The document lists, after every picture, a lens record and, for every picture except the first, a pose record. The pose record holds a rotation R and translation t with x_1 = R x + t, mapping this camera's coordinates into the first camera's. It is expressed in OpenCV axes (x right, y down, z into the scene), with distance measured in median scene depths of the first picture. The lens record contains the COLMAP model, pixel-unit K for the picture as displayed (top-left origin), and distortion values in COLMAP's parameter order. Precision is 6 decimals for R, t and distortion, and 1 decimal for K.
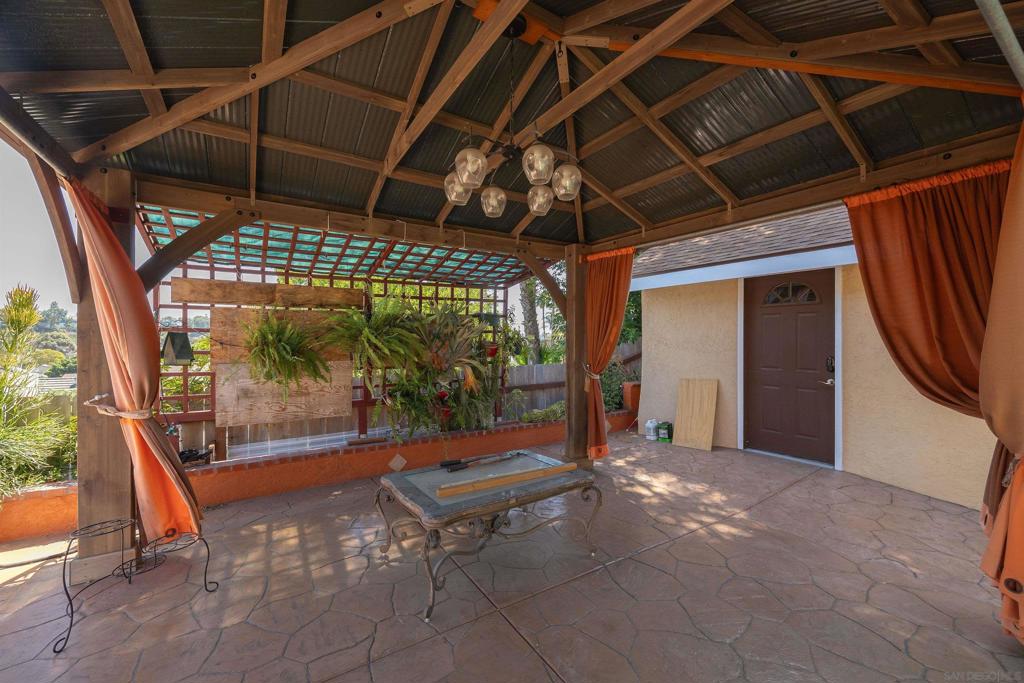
lens RADIAL K [[406.1, 0, 505.2], [0, 406.1, 338.8], [0, 0, 1]] dist [0.000225, -0.000008]
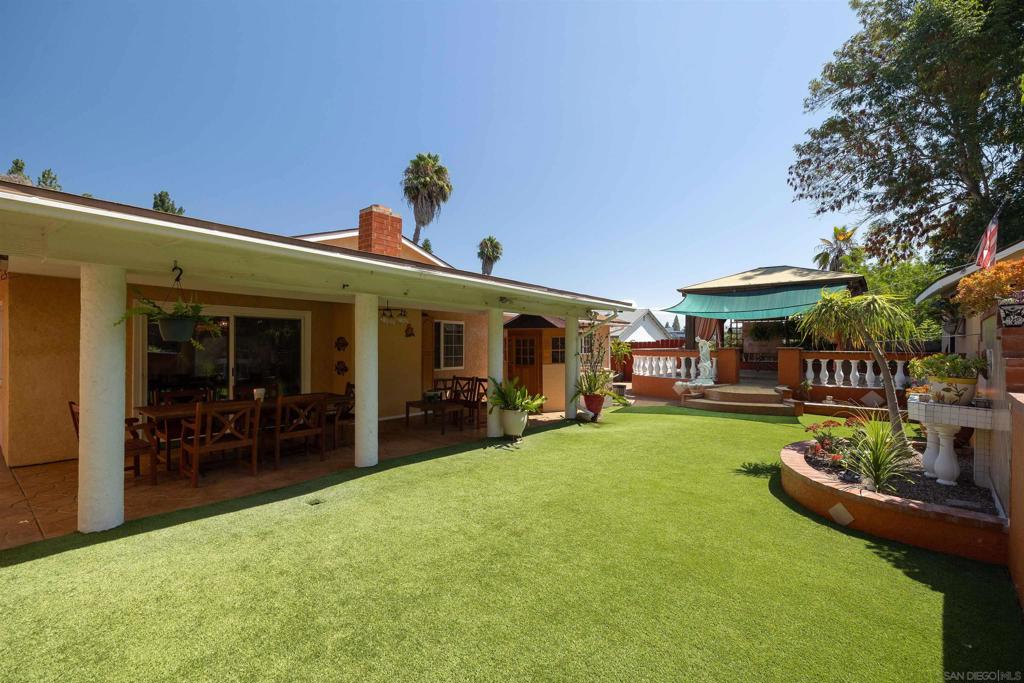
lens RADIAL K [[419.9, 0, 510.3], [0, 419.9, 337.8], [0, 0, 1]] dist [0.000357, 0.000006]
pose [[0.278386, -0.013565, -0.960373, 2.432065], [0.002203, 0.999907, -0.013485, 0.117384], [0.960467, 0.001638, 0.278390, -2.172750]]
